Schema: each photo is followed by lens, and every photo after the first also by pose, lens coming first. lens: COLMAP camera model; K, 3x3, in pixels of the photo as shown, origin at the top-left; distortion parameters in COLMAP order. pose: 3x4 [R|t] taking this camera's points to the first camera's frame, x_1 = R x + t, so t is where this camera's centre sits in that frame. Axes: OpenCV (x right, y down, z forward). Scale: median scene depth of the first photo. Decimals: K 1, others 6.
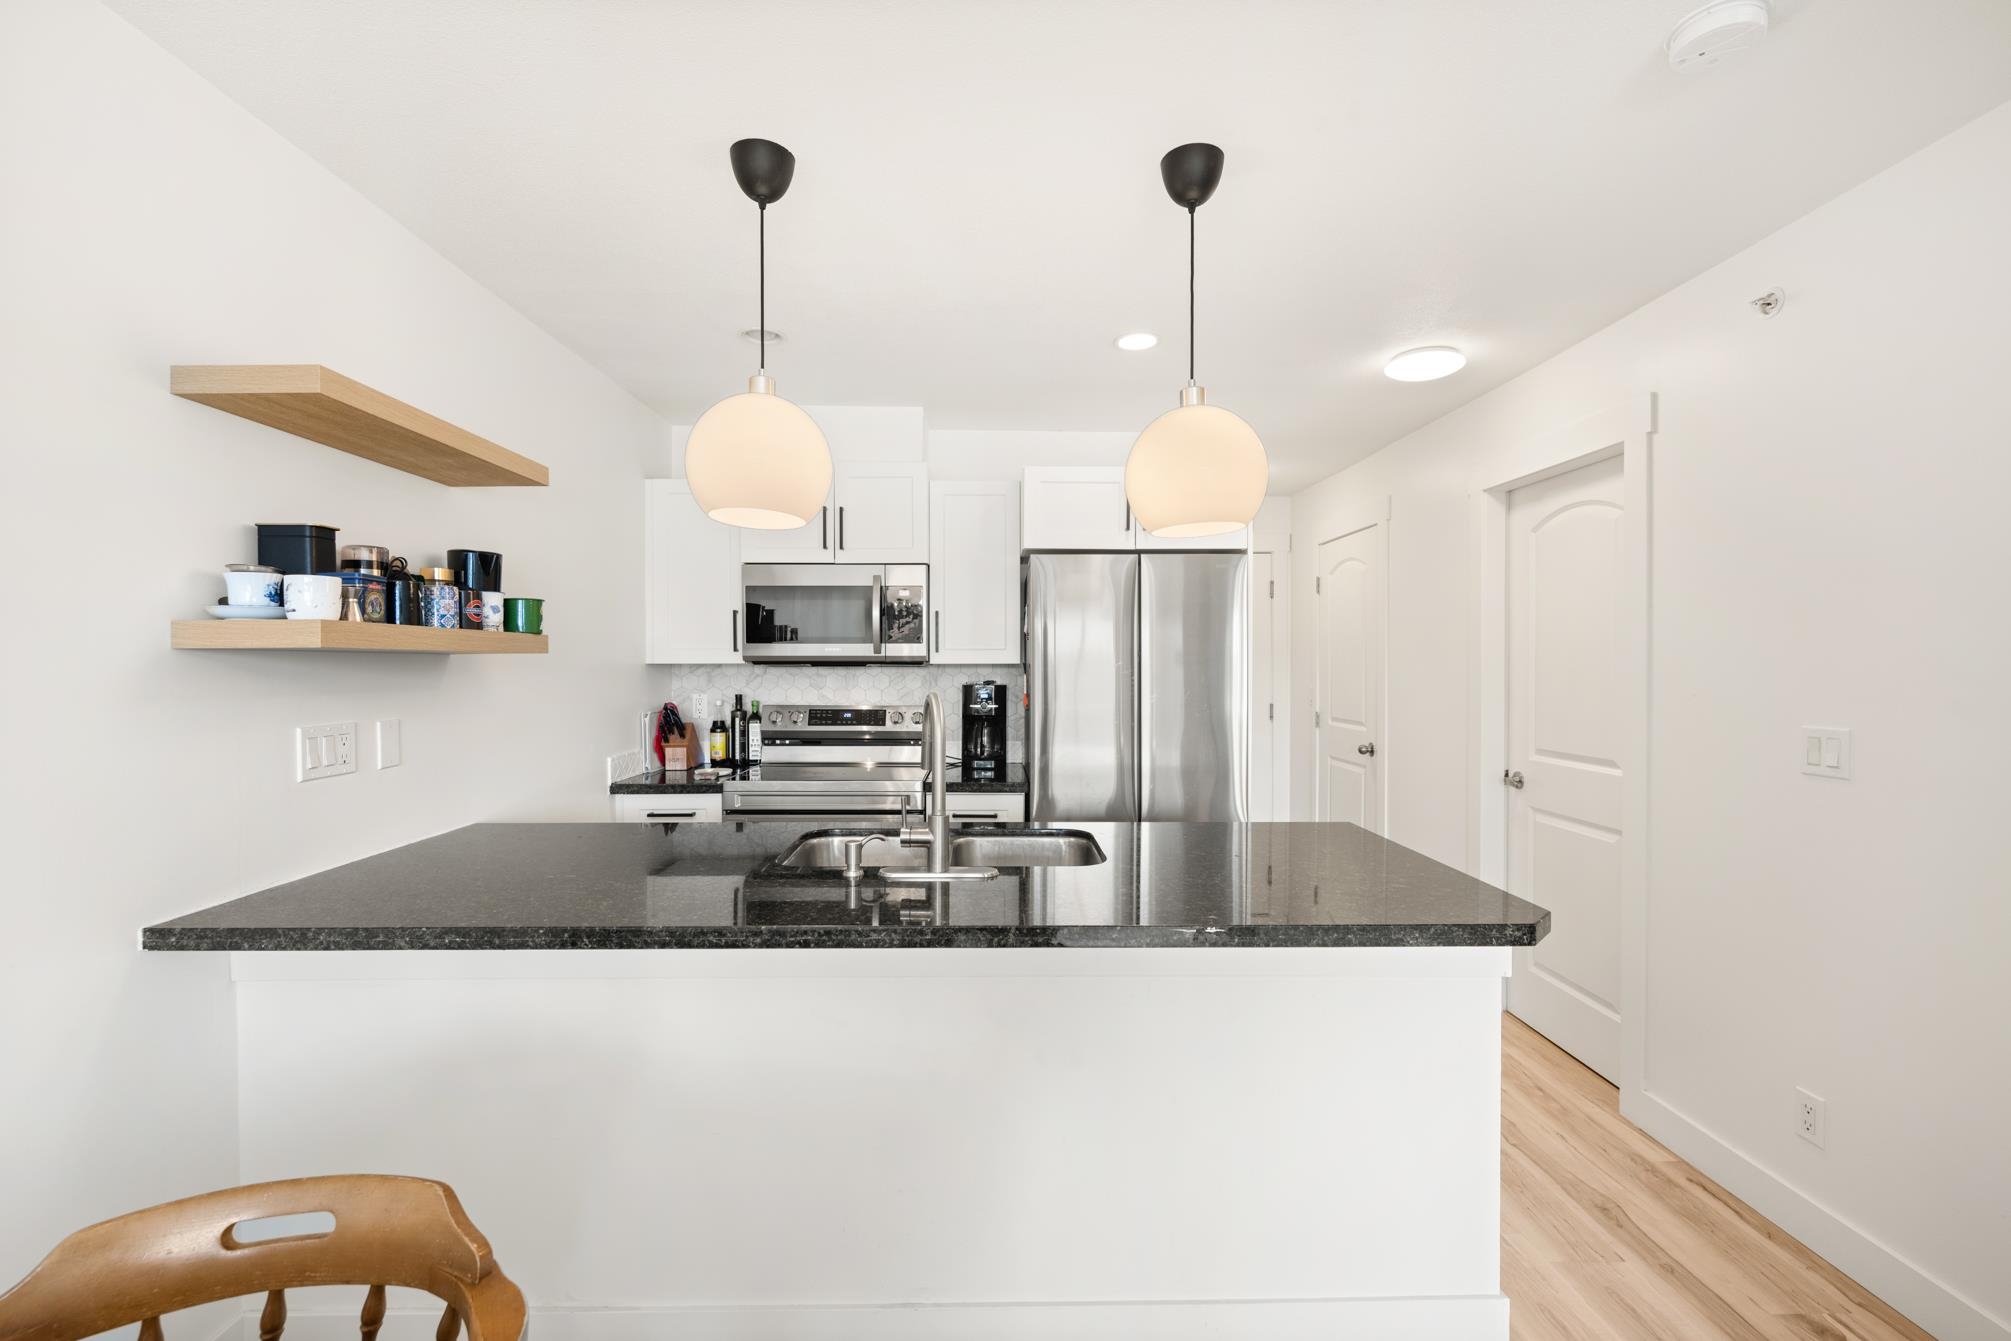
lens RADIAL K [[867.0, 0, 1007.1], [0, 867.0, 671.6], [0, 0, 1]] dist [-0.001480, -0.000446]
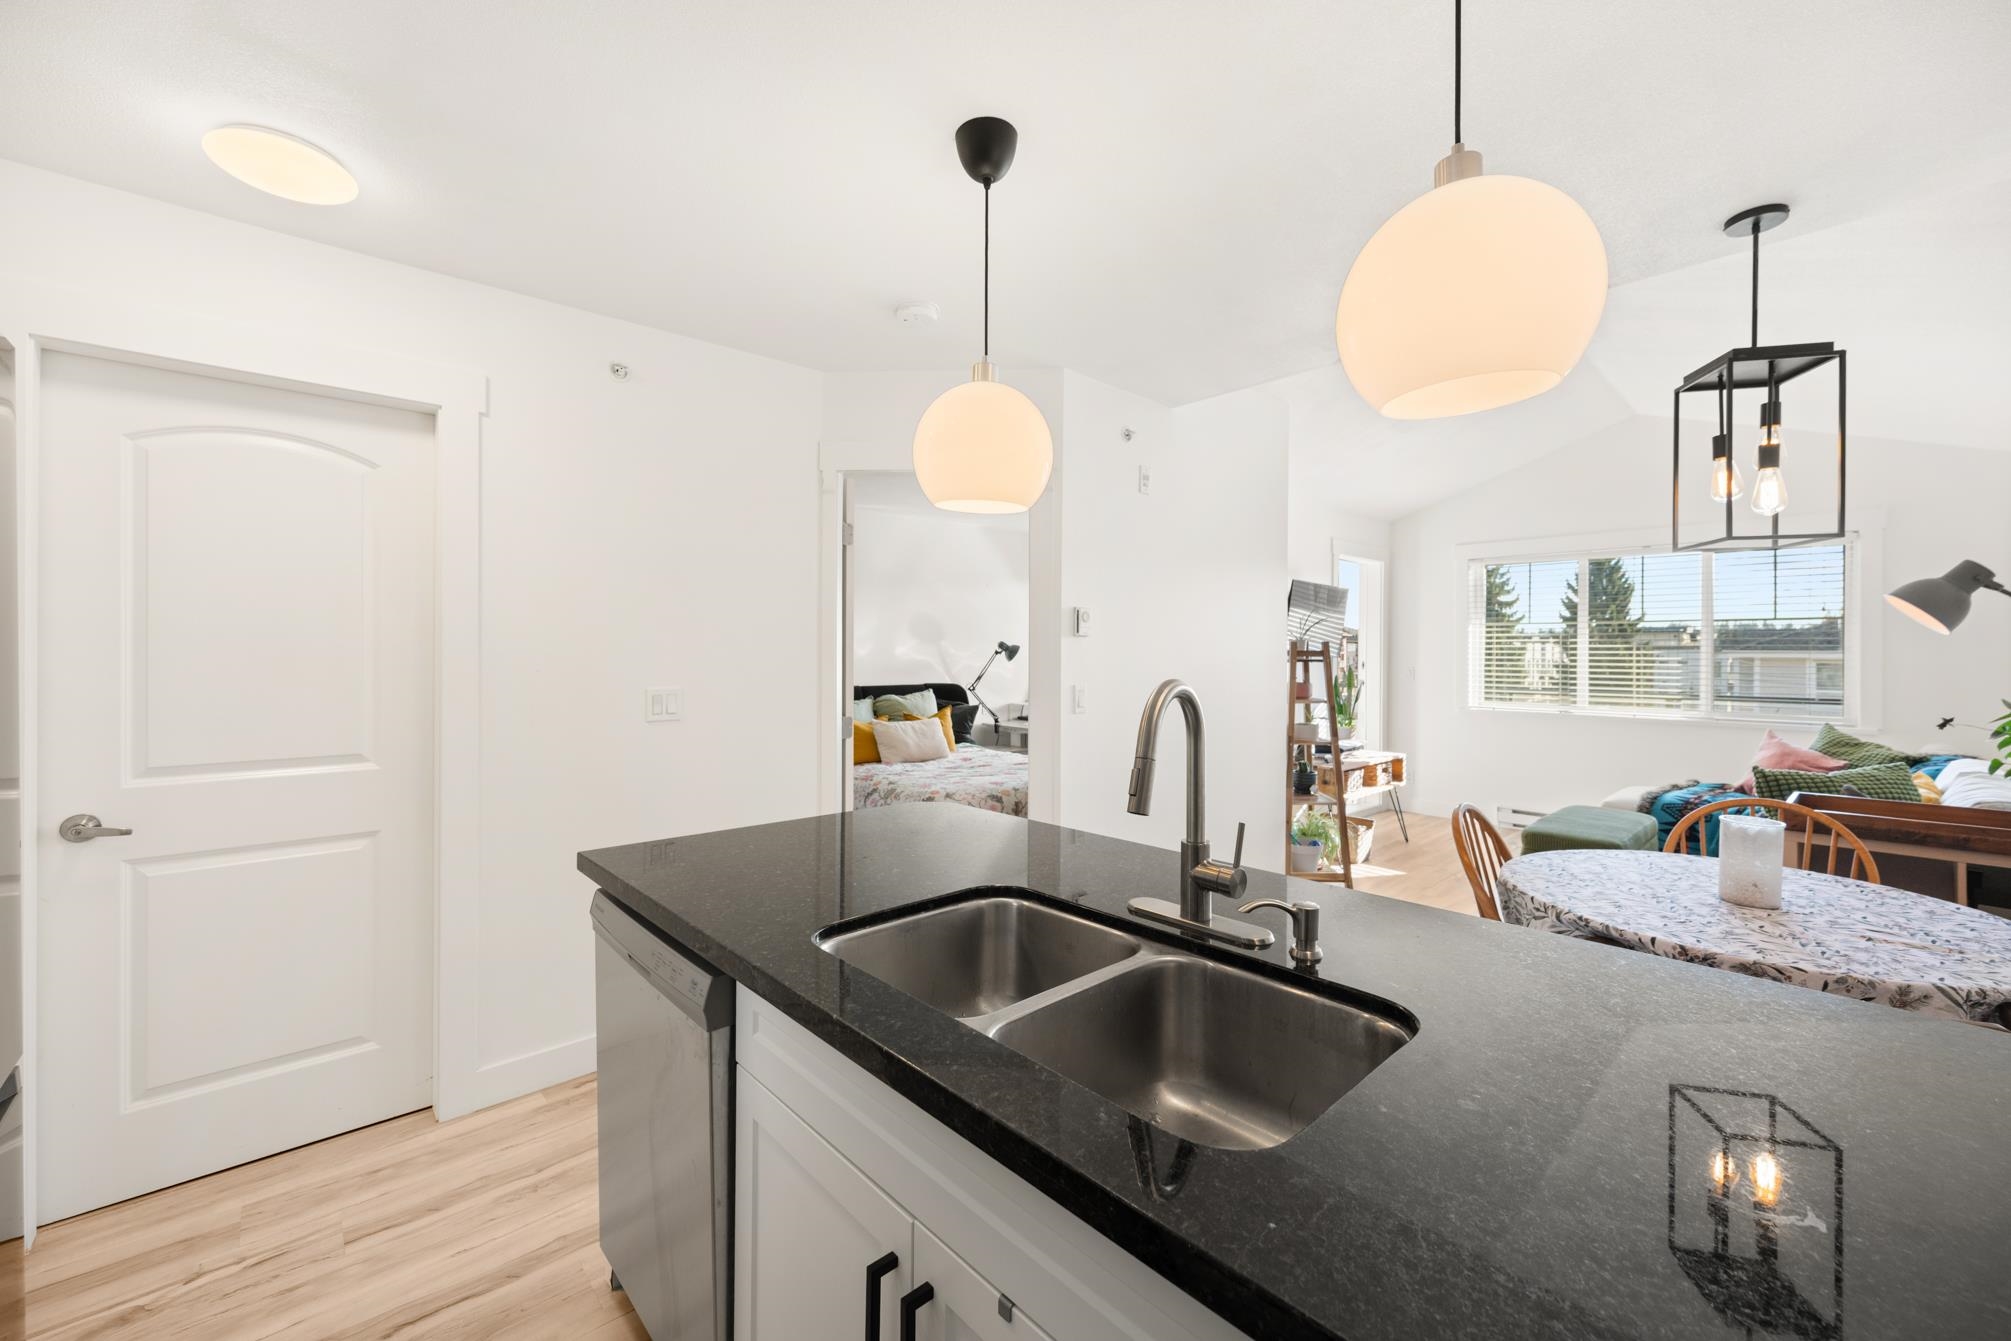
lens RADIAL K [[792.9, 0, 996.5], [0, 792.9, 654.7], [0, 0, 1]] dist [-0.000856, -0.000155]
pose [[-0.657445, -0.004131, 0.753491, -0.266153], [0.003254, 0.999960, 0.008322, -0.000854], [-0.753495, 0.007923, -0.657405, 0.880984]]
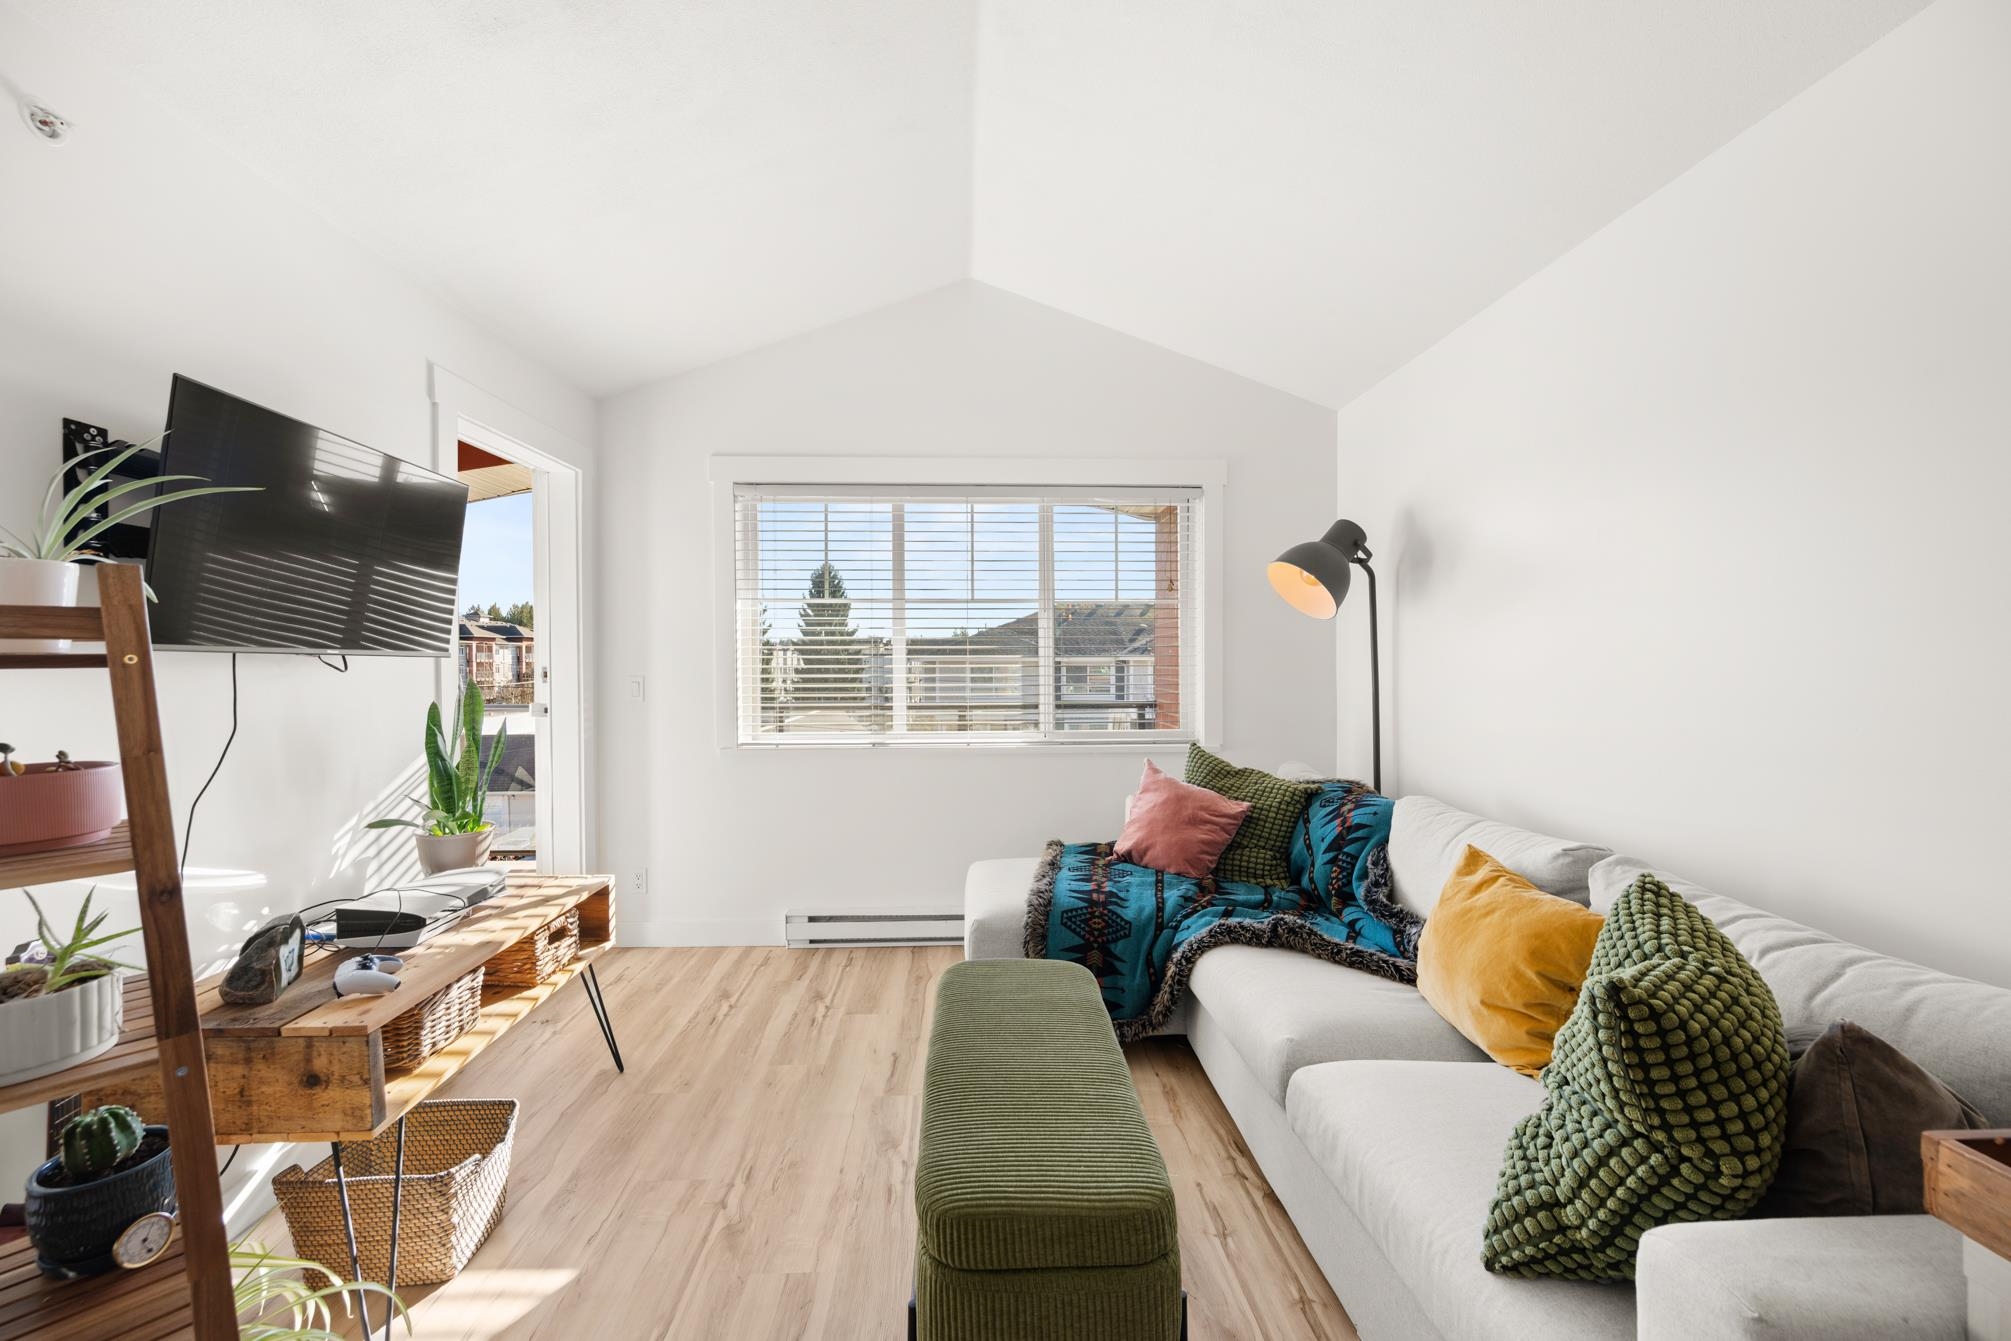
lens RADIAL K [[792.9, 0, 1005.9], [0, 792.9, 673.5], [0, 0, 1]] dist [-0.000856, -0.000155]
pose [[-0.999732, 0.004071, -0.022802, 0.080238], [0.003488, 0.999668, 0.025547, 0.020904], [0.022898, 0.025461, -0.999414, -0.133845]]
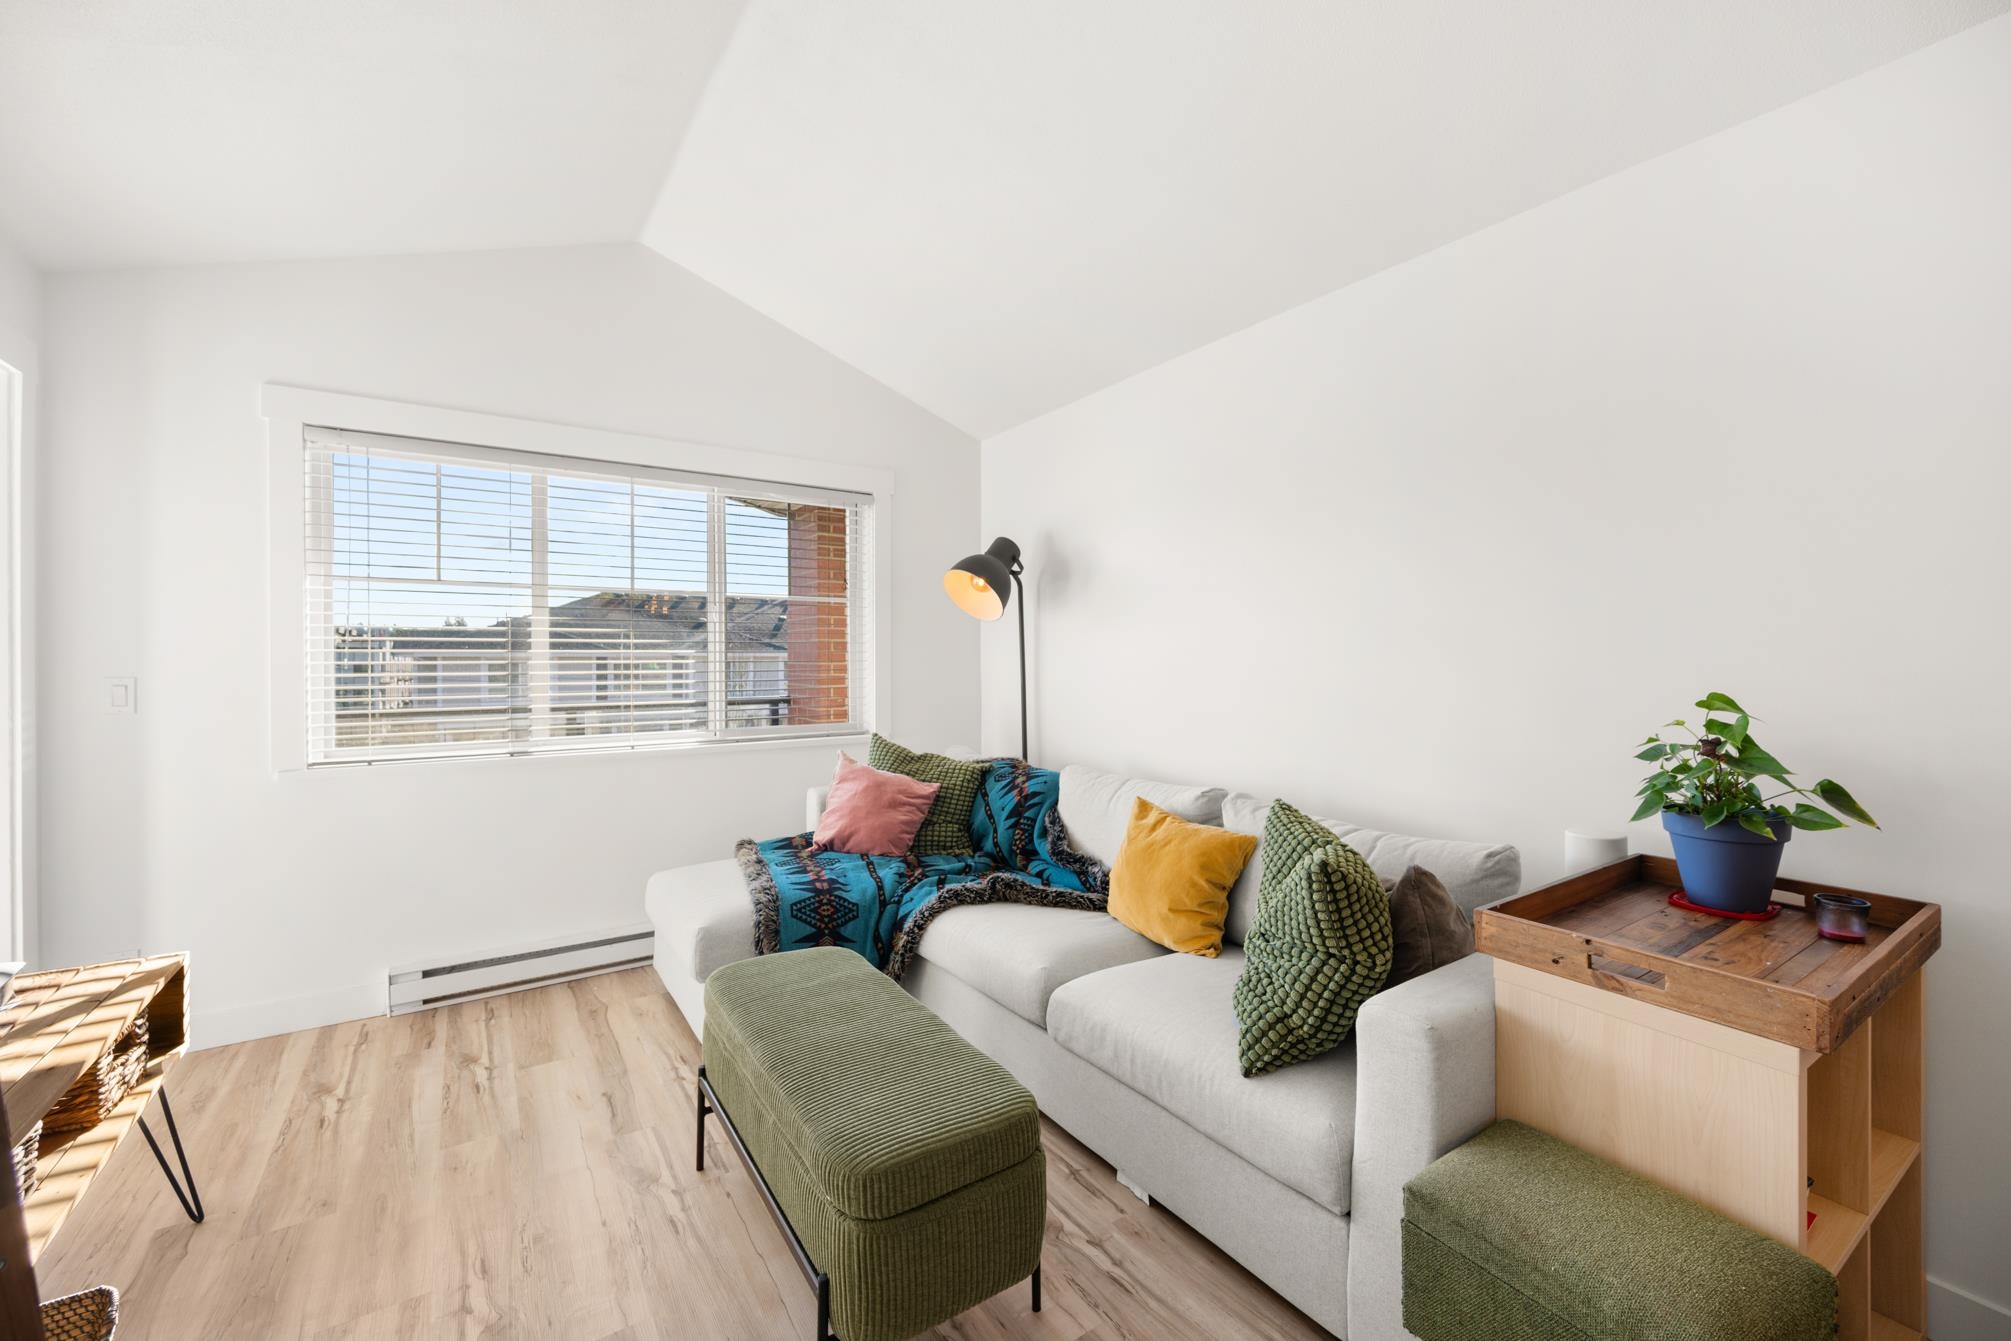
lens RADIAL K [[792.9, 0, 1002.7], [0, 792.9, 662.4], [0, 0, 1]] dist [-0.000856, -0.000155]
pose [[-0.840941, 0.005531, -0.541098, 0.254975], [-0.003742, 0.999864, 0.016036, 0.021183], [0.541113, 0.015510, -0.840807, -0.133608]]
